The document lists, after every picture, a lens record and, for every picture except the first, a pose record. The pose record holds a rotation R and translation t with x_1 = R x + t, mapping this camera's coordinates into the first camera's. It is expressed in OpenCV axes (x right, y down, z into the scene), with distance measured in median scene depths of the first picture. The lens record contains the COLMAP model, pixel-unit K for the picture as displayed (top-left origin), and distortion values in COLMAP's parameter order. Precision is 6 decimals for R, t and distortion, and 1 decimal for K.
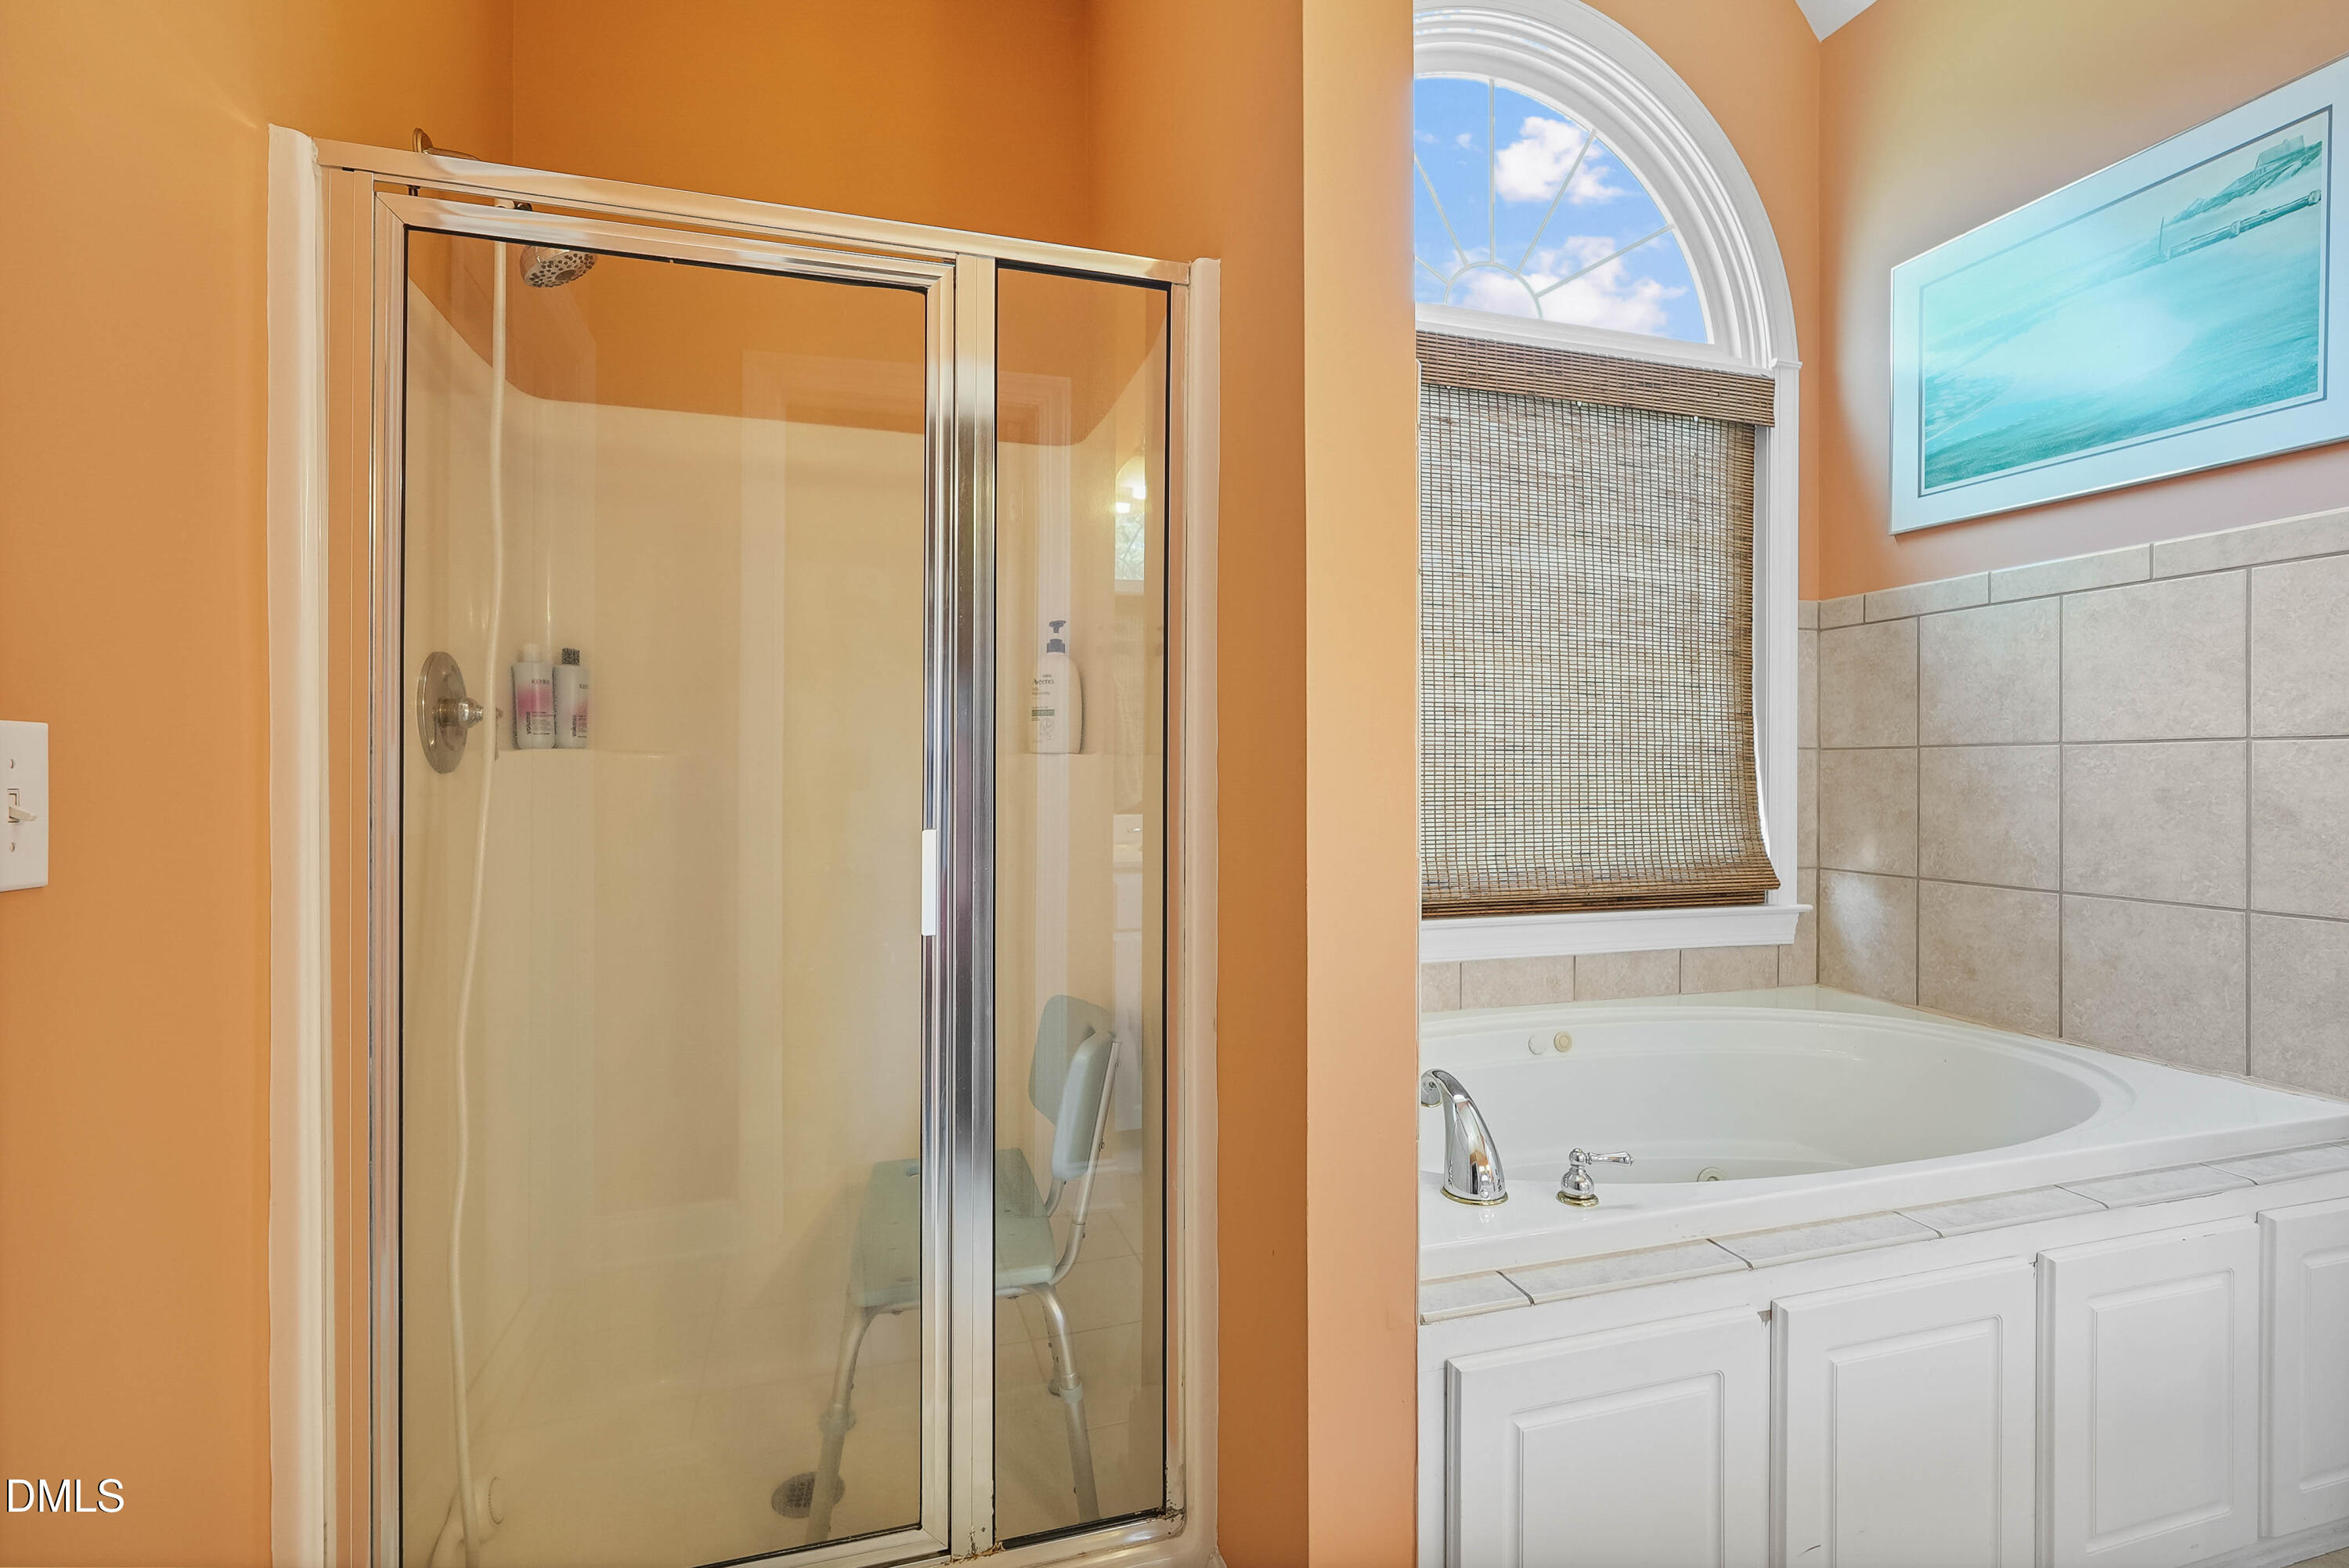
lens RADIAL K [[1069.1, 0, 1175.8], [0, 1069.1, 777.0], [0, 0, 1]] dist [0.000427, -0.000572]
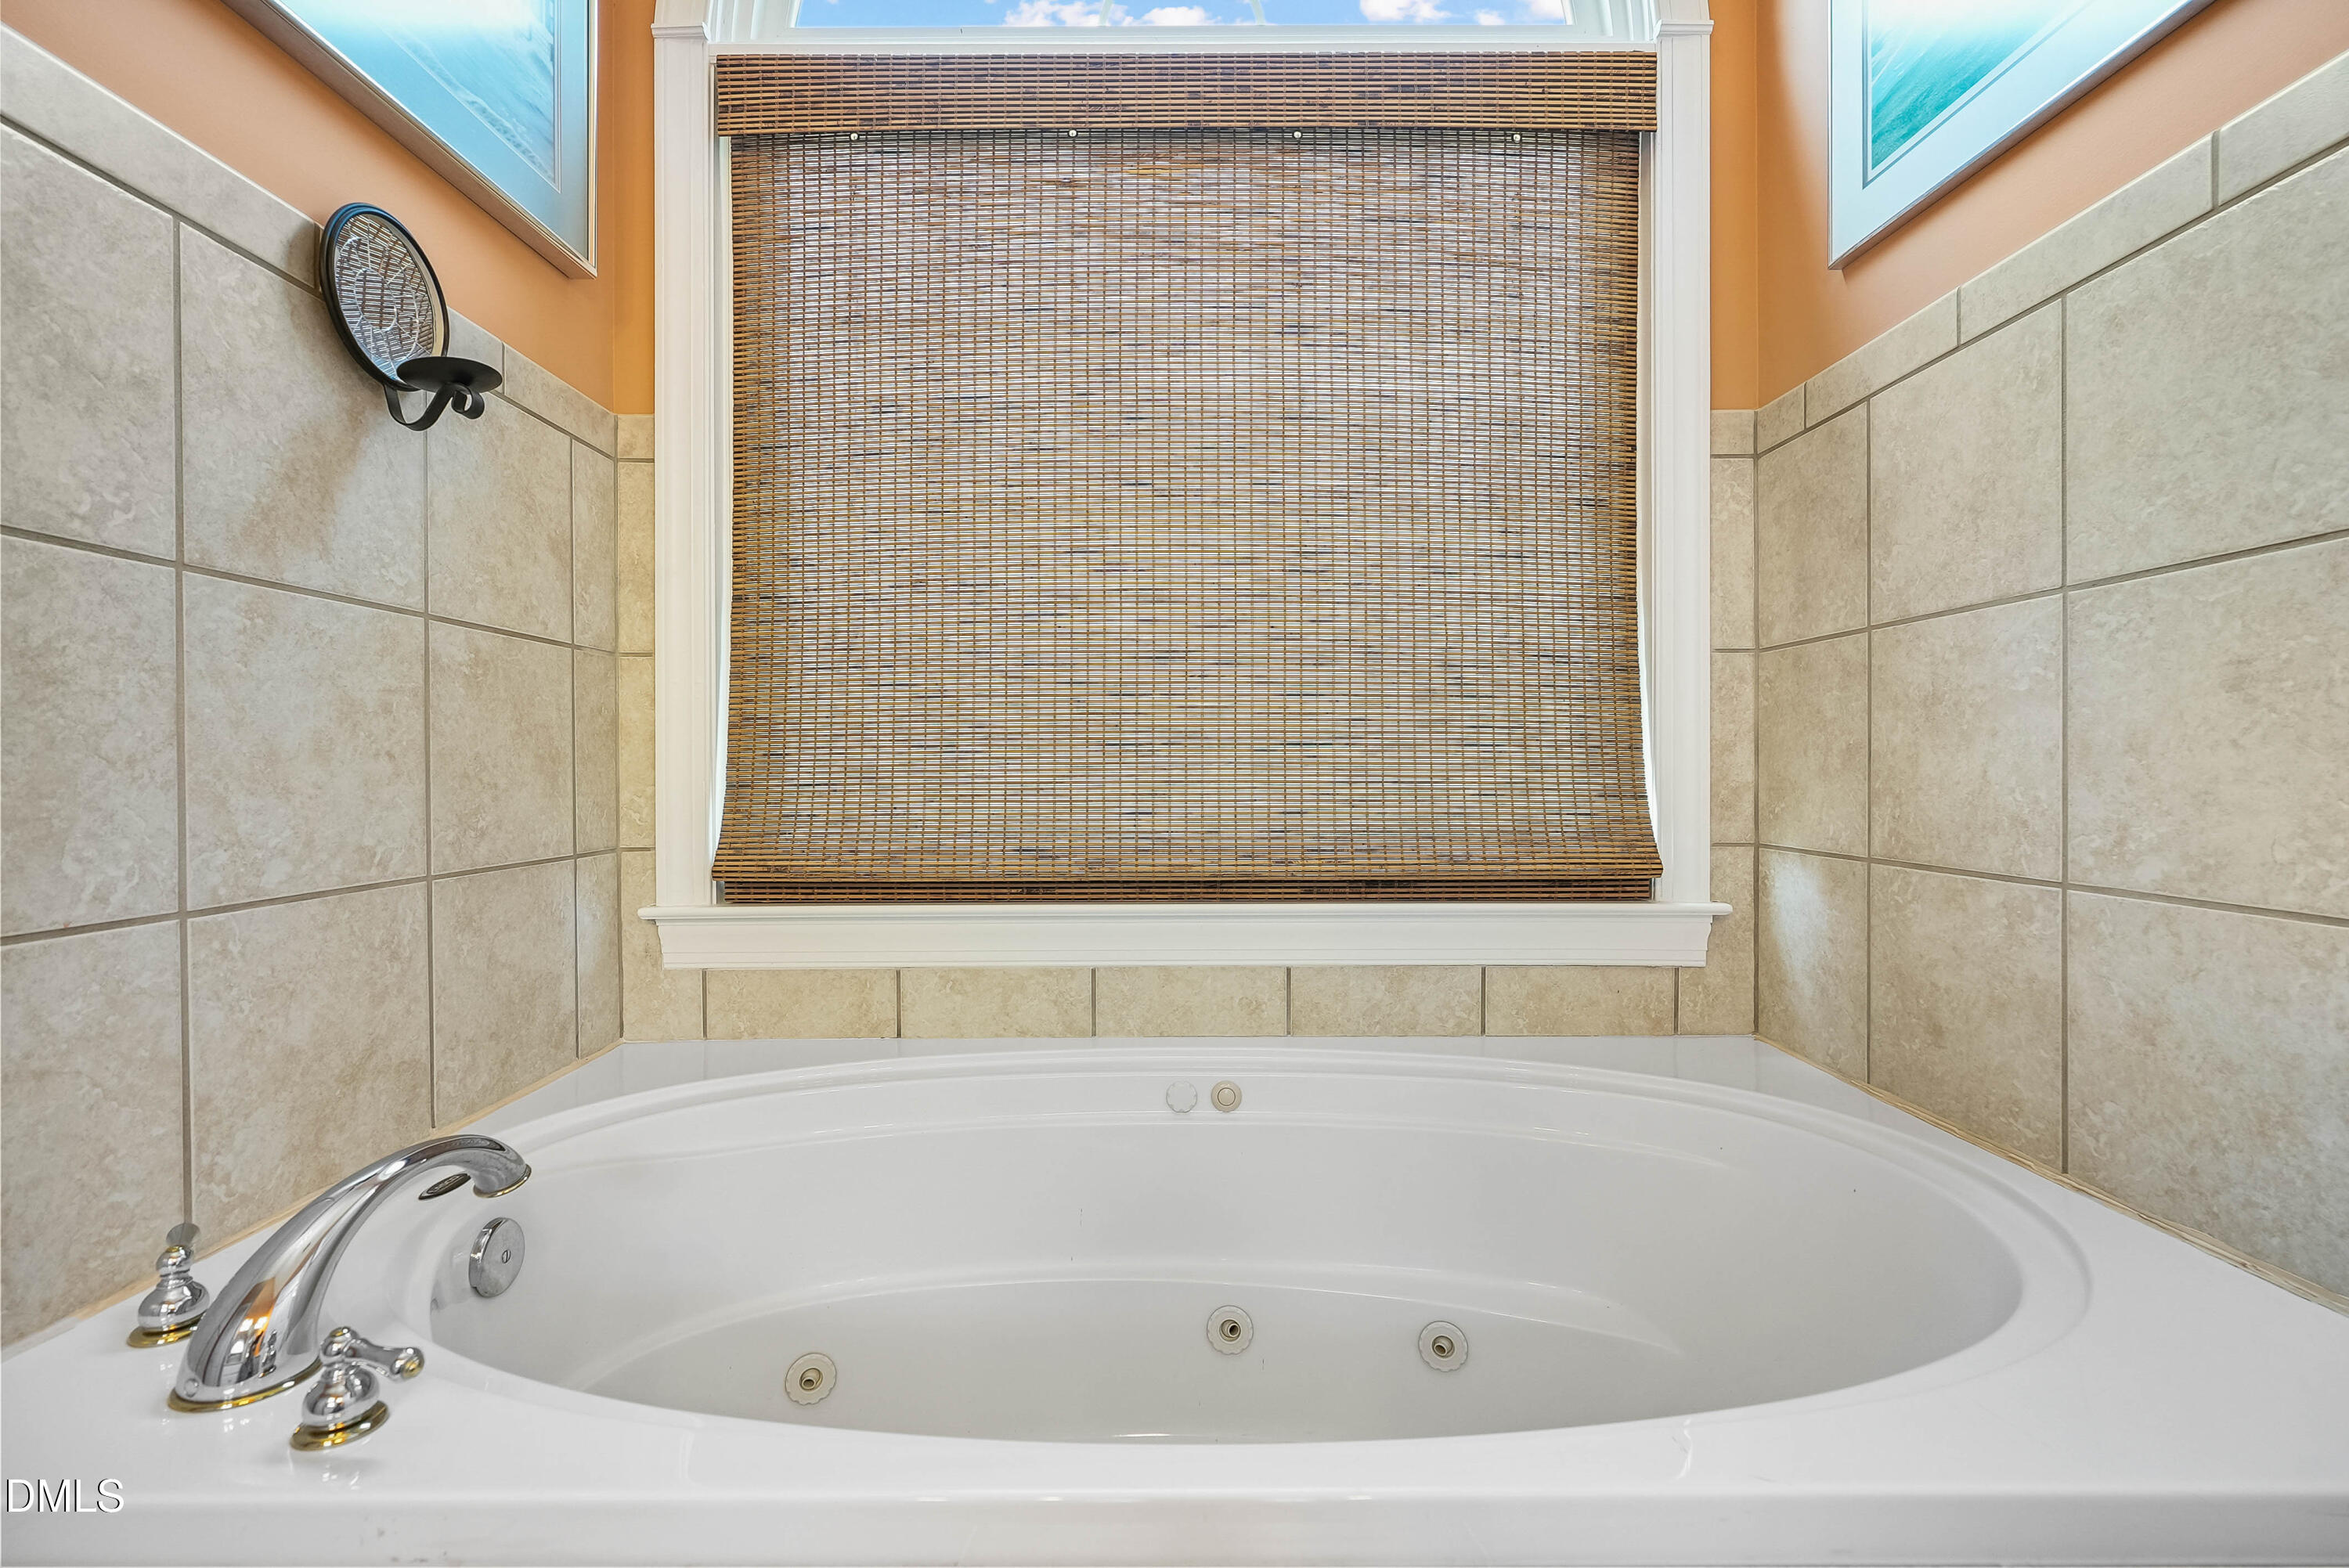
lens RADIAL K [[1062.6, 0, 1173.1], [0, 1062.6, 776.0], [0, 0, 1]] dist [-0.005376, 0.001220]
pose [[0.956627, -0.003014, -0.291300, 0.496426], [0.004056, 0.999987, 0.002975, 0.046077], [0.291288, -0.004027, 0.956627, 0.348236]]
